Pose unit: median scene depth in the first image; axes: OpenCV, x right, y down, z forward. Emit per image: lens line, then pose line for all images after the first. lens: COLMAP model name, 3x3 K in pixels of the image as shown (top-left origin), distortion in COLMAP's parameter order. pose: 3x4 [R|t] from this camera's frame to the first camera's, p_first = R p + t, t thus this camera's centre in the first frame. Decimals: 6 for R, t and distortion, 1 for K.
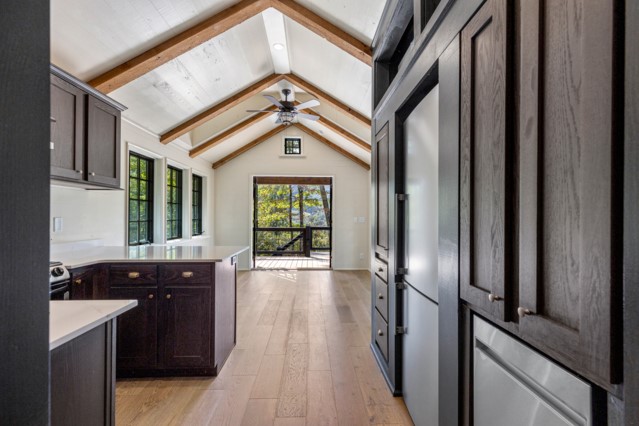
lens RADIAL K [[290.7, 0, 321.9], [0, 290.7, 214.4], [0, 0, 1]] dist [0.008628, -0.003968]
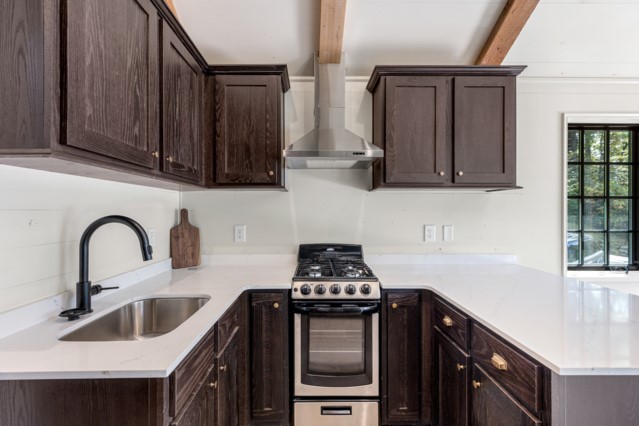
lens RADIAL K [[290.7, 0, 308.6], [0, 290.7, 210.8], [0, 0, 1]] dist [0.008628, -0.003968]
pose [[-0.027861, -0.006816, -0.999589, 0.013759], [0.007893, 0.999944, -0.007039, -0.020021], [0.999581, -0.008086, -0.027805, 0.356175]]
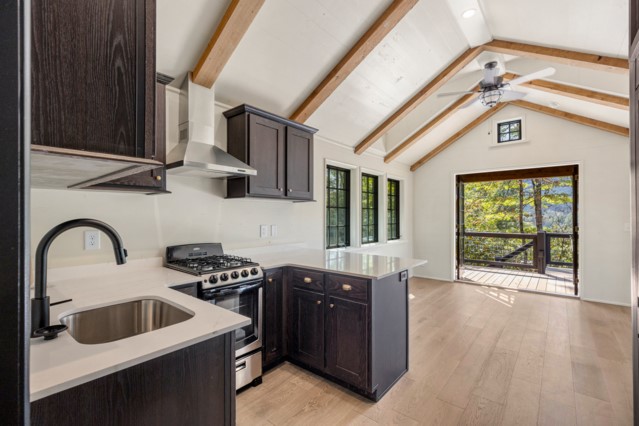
lens RADIAL K [[290.7, 0, 313.7], [0, 290.7, 213.4], [0, 0, 1]] dist [0.008628, -0.003968]
pose [[0.736372, -0.009914, -0.676505, 0.064204], [0.008259, 0.999950, -0.005664, -0.020117], [0.676527, -0.001417, 0.736417, 0.099867]]
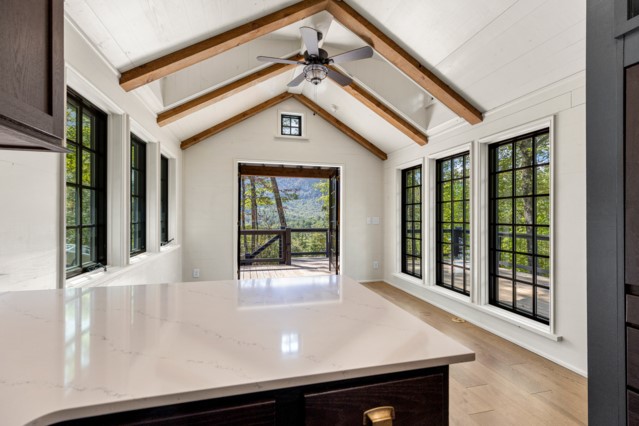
lens RADIAL K [[290.7, 0, 322.3], [0, 290.7, 214.8], [0, 0, 1]] dist [0.008628, -0.003968]
pose [[0.976273, -0.001313, 0.216539, -0.296958], [0.000998, 0.999998, 0.001564, 0.002124], [-0.216540, -0.001311, 0.976273, 0.368700]]
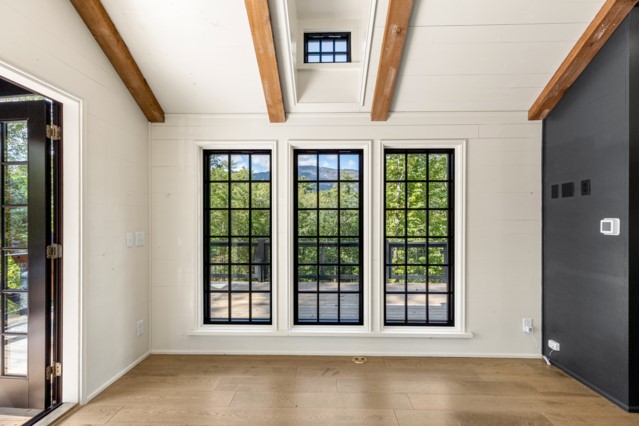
lens RADIAL K [[290.7, 0, 318.9], [0, 290.7, 217.8], [0, 0, 1]] dist [0.008628, -0.003968]
pose [[0.061095, 0.002184, 0.998130, -0.402796], [-0.004815, 0.999987, -0.001893, -0.015250], [-0.998120, -0.004691, 0.061105, 1.152213]]
